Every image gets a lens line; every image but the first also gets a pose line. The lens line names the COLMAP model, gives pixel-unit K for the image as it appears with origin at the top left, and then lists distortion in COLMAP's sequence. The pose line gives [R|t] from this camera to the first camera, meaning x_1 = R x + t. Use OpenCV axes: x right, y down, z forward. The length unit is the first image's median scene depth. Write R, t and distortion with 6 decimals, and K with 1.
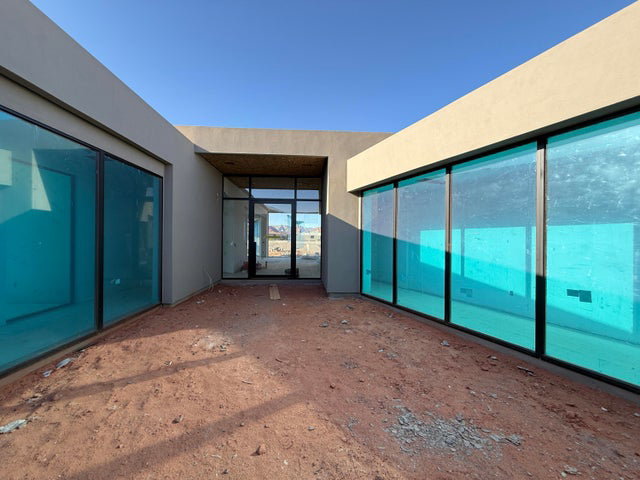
lens RADIAL K [[255.0, 0, 318.9], [0, 255.0, 239.4], [0, 0, 1]] dist [-0.000665, 0.000340]
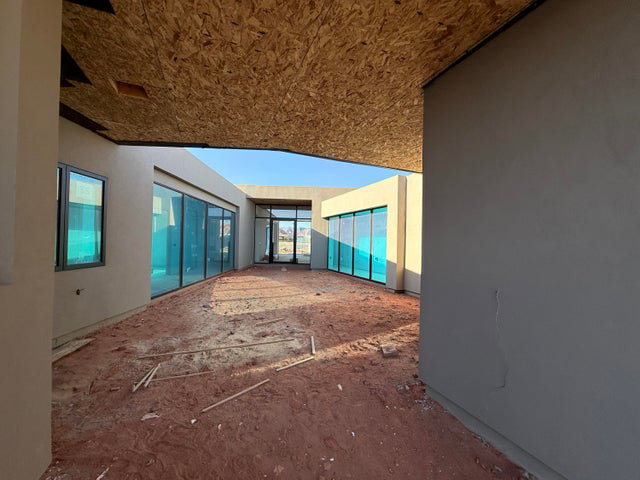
lens RADIAL K [[255.0, 0, 318.9], [0, 255.0, 239.4], [0, 0, 1]] dist [-0.000665, 0.000340]
pose [[0.999561, 0.011992, -0.027098, 0.140661], [-0.012200, 0.999897, -0.007504, -0.003549], [0.027005, 0.007831, 0.999605, -0.933661]]
